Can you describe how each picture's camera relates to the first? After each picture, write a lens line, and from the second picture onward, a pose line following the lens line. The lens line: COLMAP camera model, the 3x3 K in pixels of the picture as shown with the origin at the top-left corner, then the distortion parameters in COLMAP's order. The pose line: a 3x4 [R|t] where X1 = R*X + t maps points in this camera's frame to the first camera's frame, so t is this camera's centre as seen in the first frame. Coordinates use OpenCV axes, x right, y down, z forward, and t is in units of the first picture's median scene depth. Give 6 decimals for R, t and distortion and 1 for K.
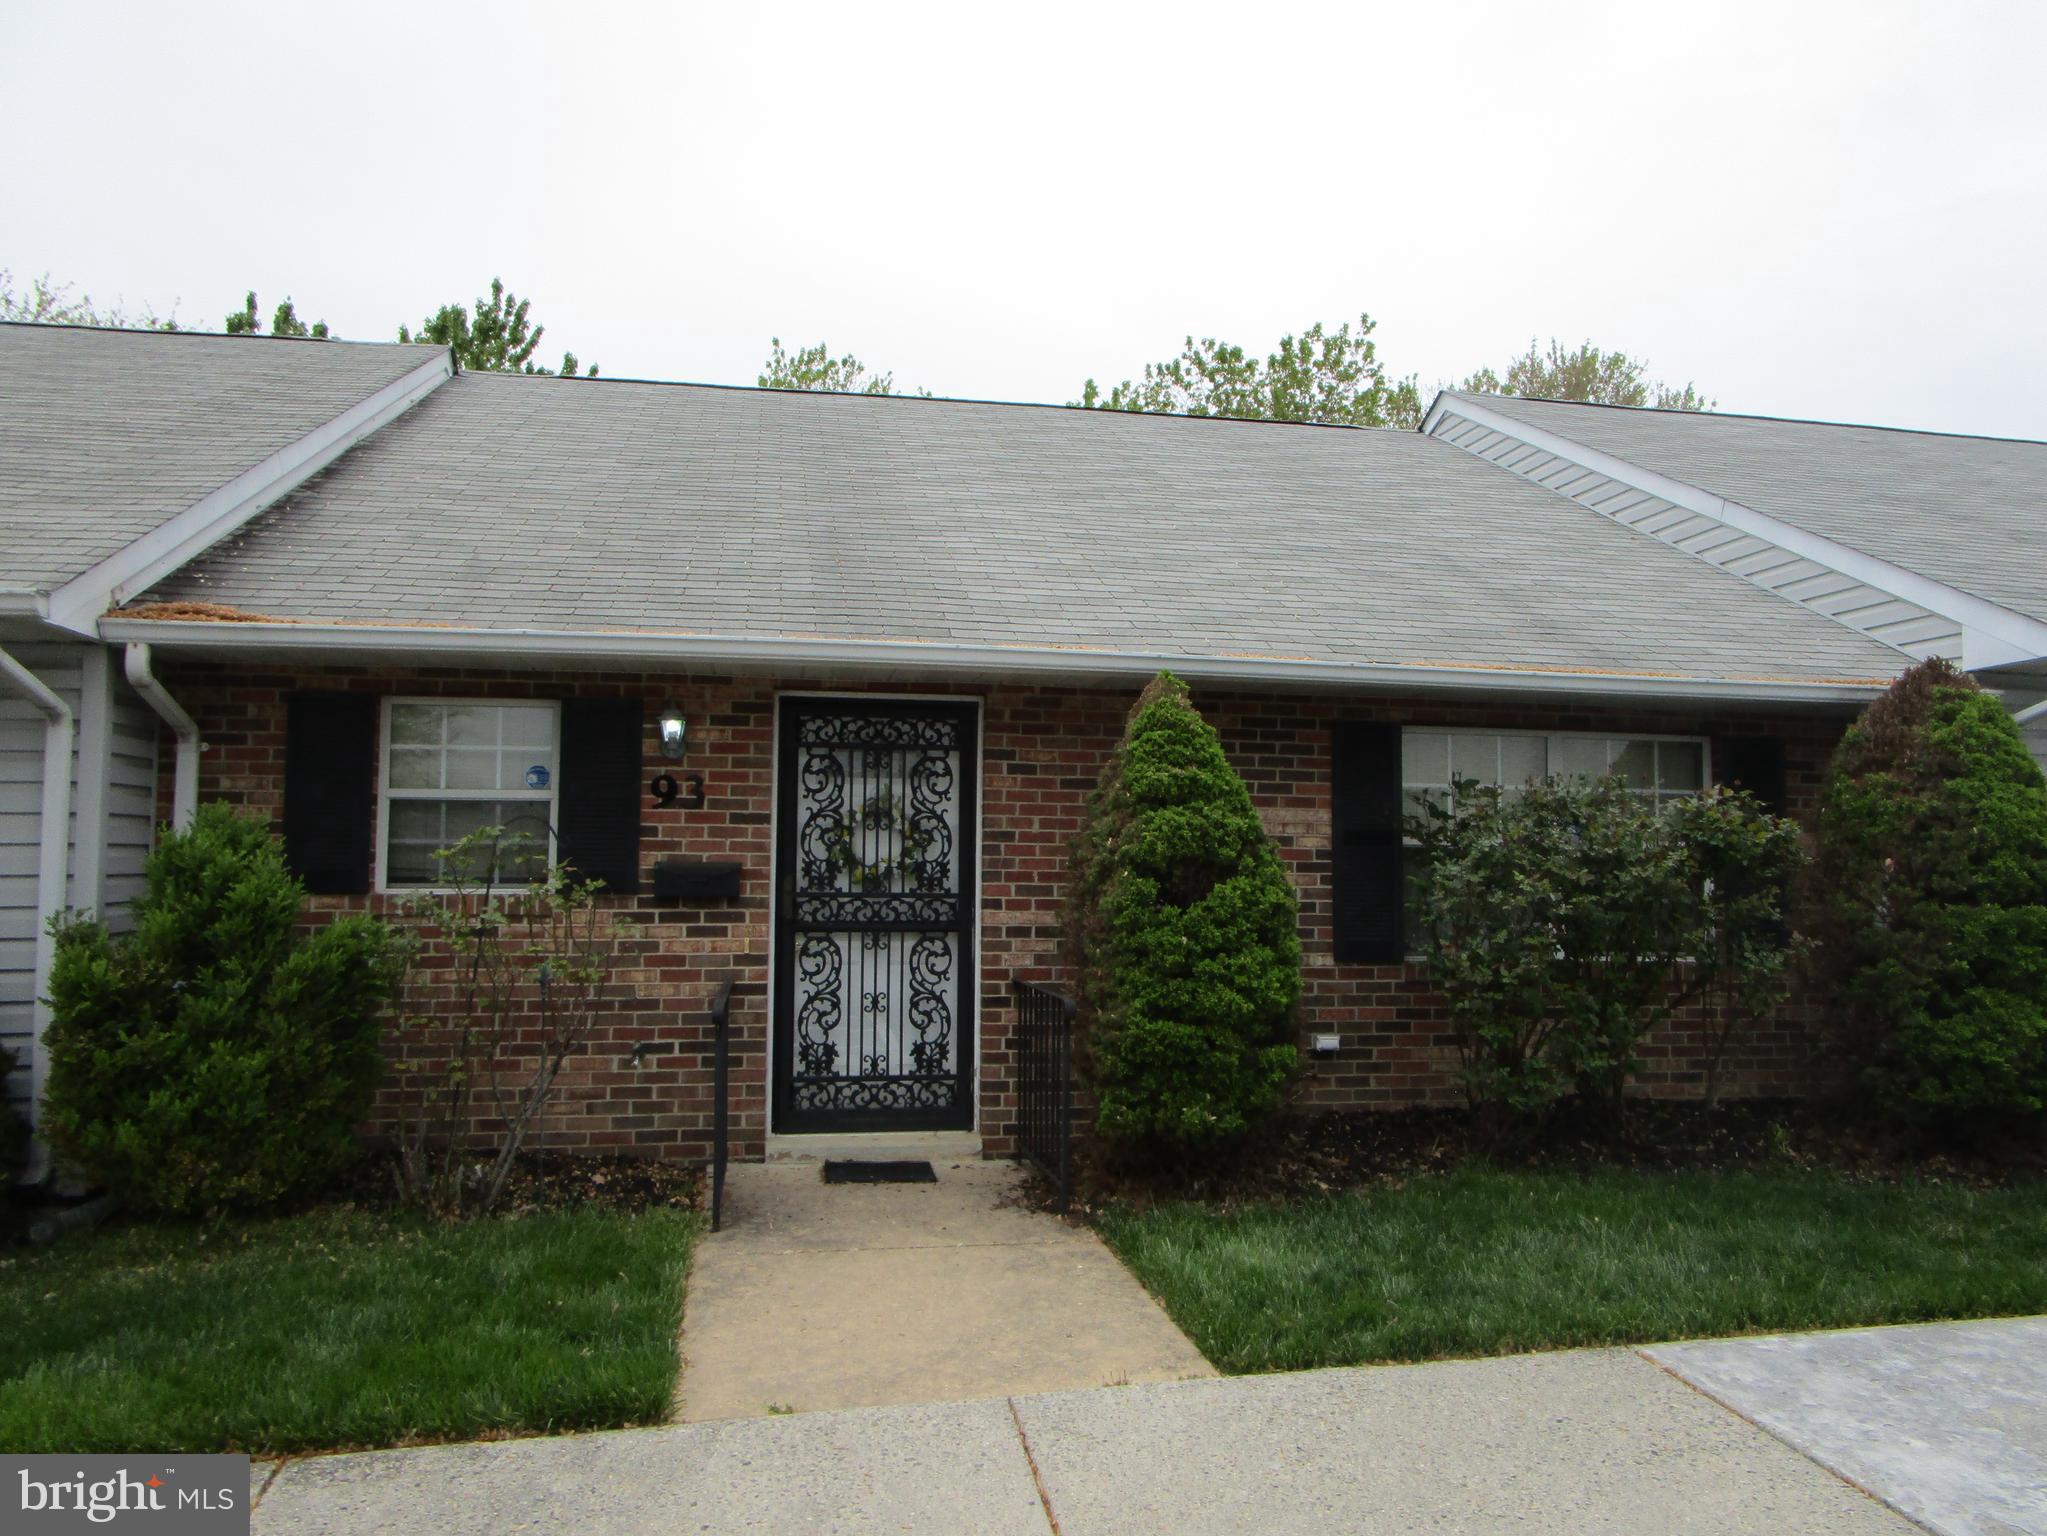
lens RADIAL K [[1467.5, 0, 1023.5], [0, 1467.5, 768.0], [0, 0, 1]] dist [-0.026356, -0.001534]
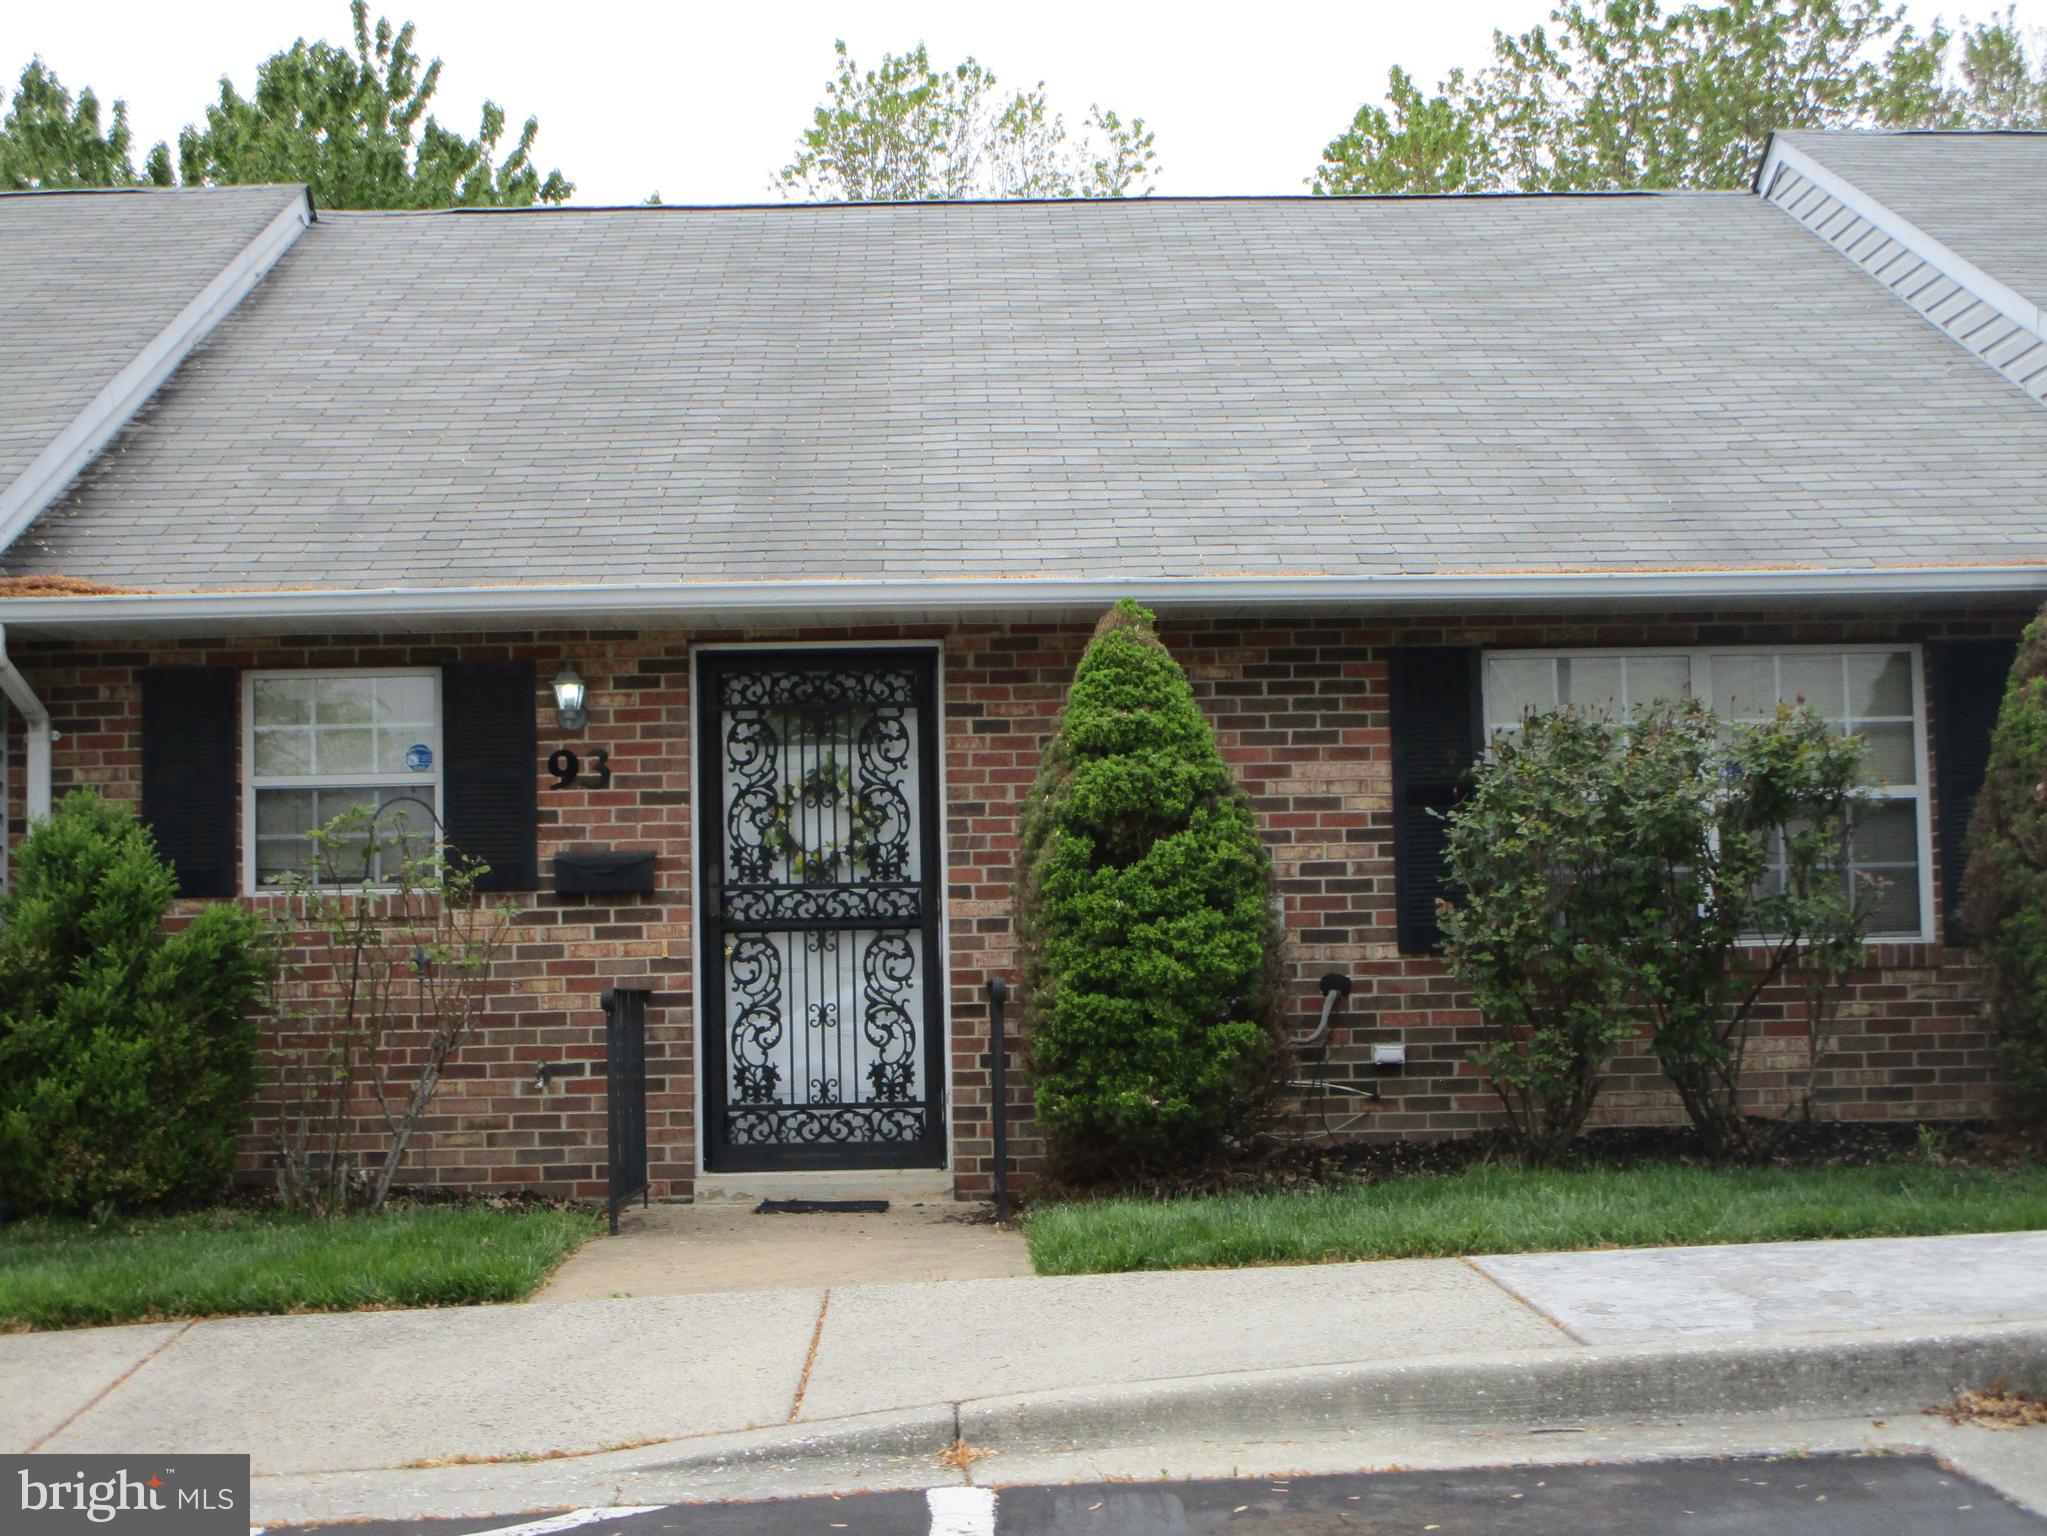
lens RADIAL K [[3054.4, 0, 1030.4], [0, 3054.4, 791.7], [0, 0, 1]] dist [-0.025825, 0.063952]
pose [[0.987643, -0.040393, -0.151424, 0.291904], [0.040176, 0.999183, -0.004496, 0.048272], [0.151482, -0.001643, 0.988459, -0.713056]]
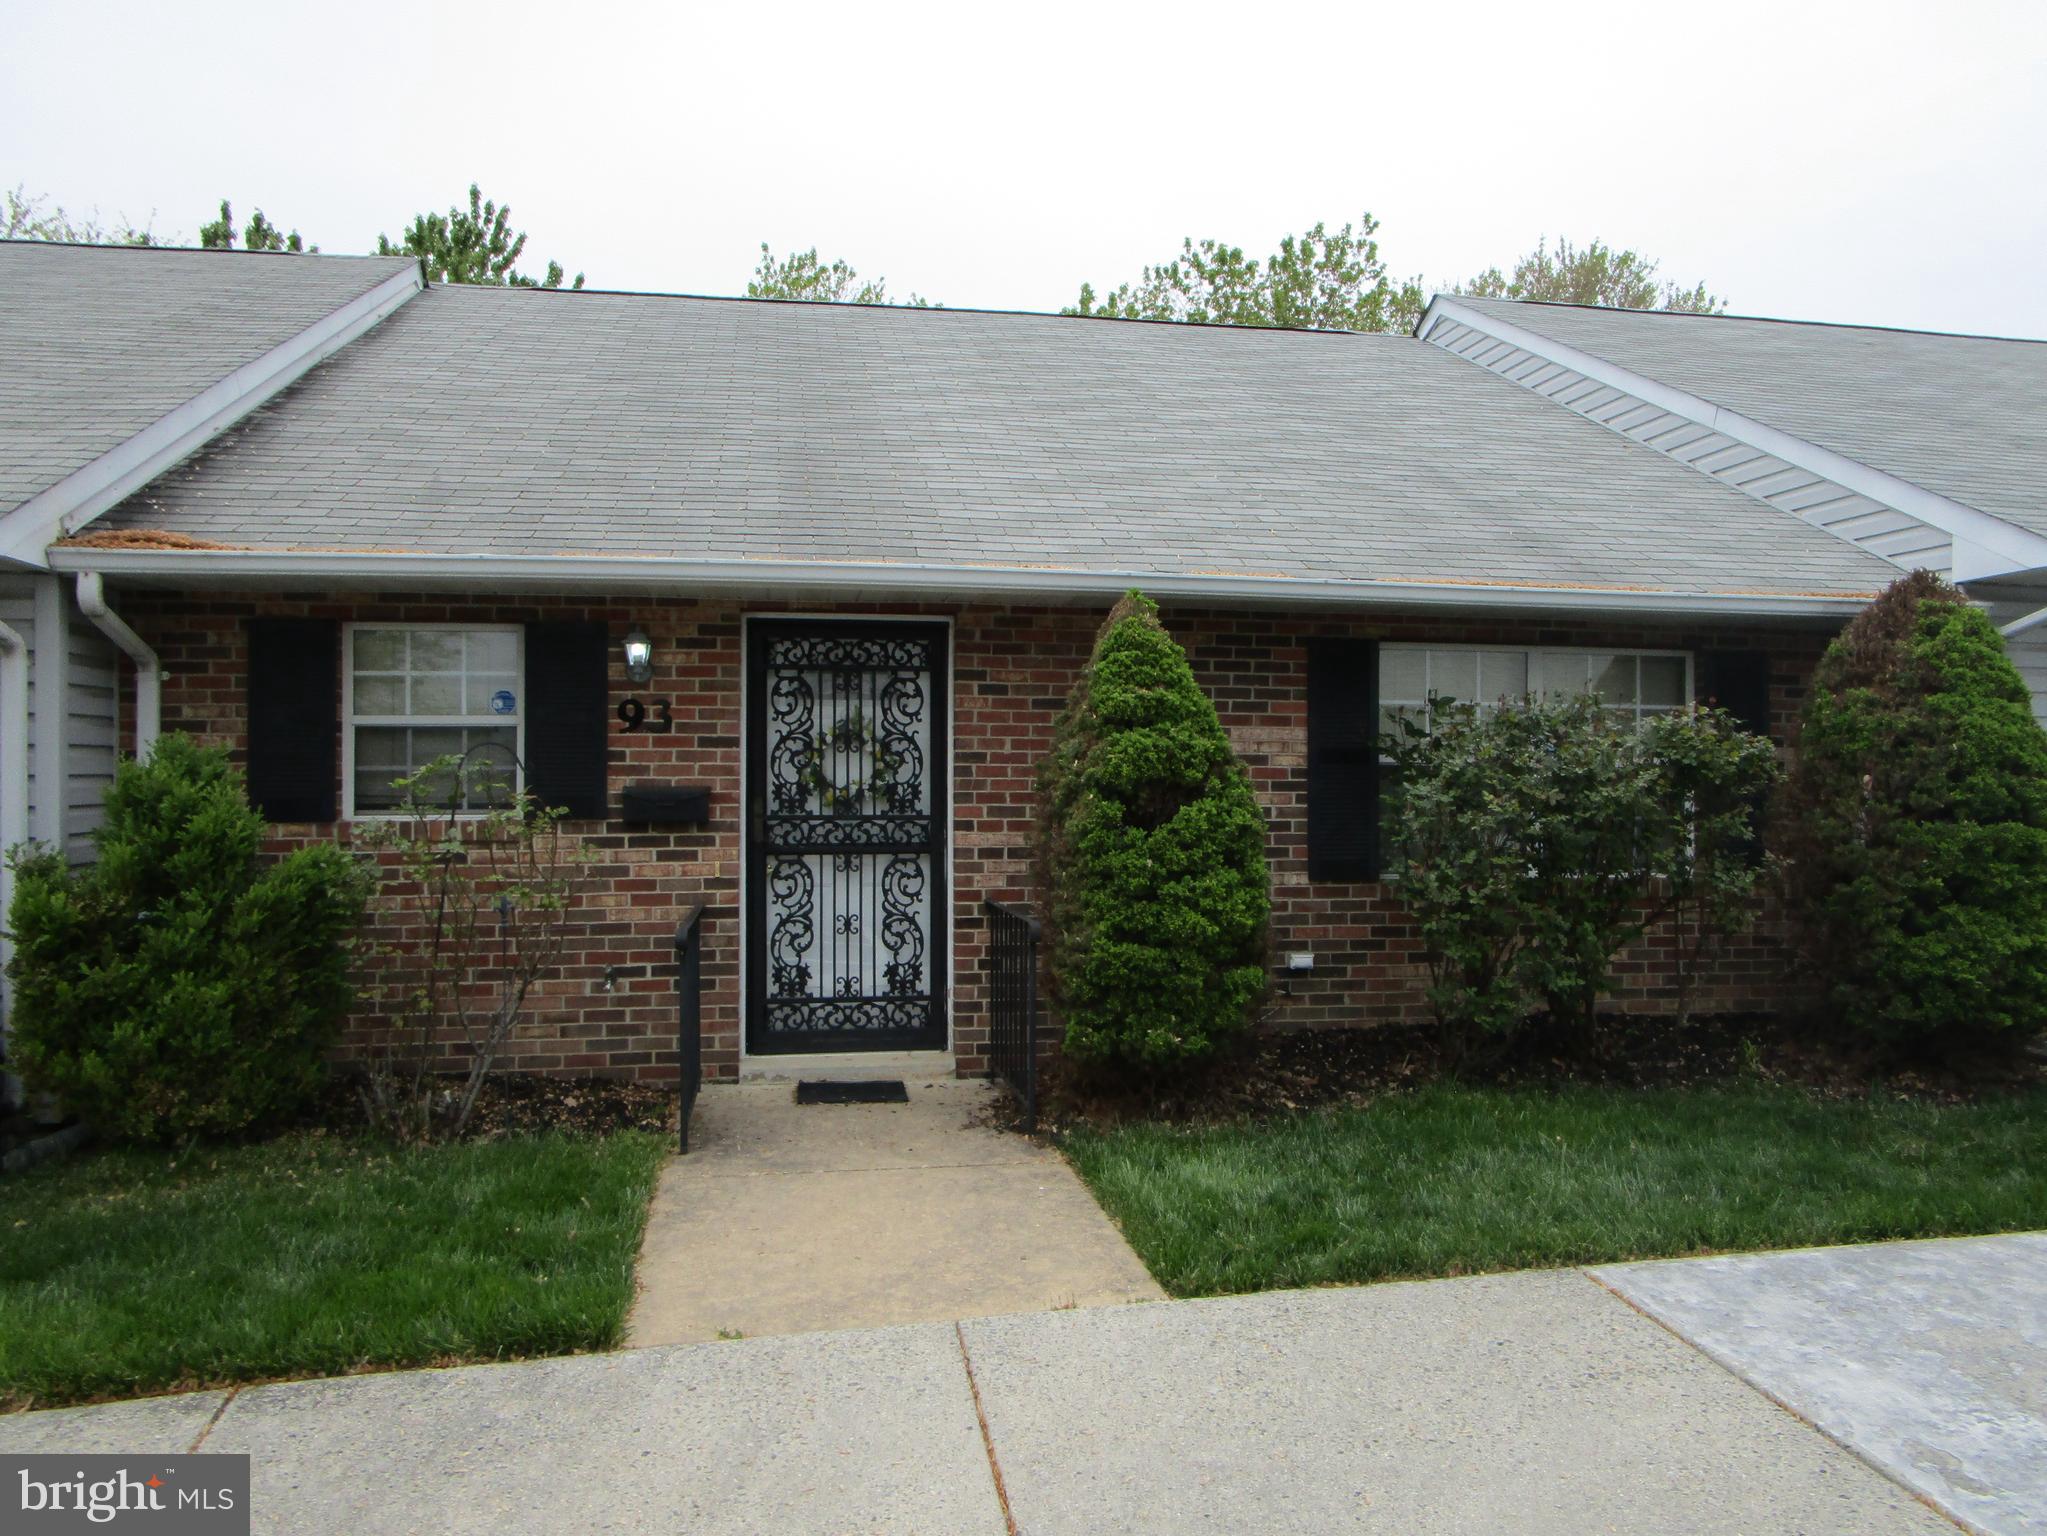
lens RADIAL K [[1467.5, 0, 1023.5], [0, 1467.5, 768.0], [0, 0, 1]] dist [-0.026356, -0.001534]
pose [[0.999957, -0.007211, -0.005876, 0.026424], [0.007557, 0.998095, 0.061235, -0.007341], [0.005423, -0.061277, 0.998106, 0.008681]]
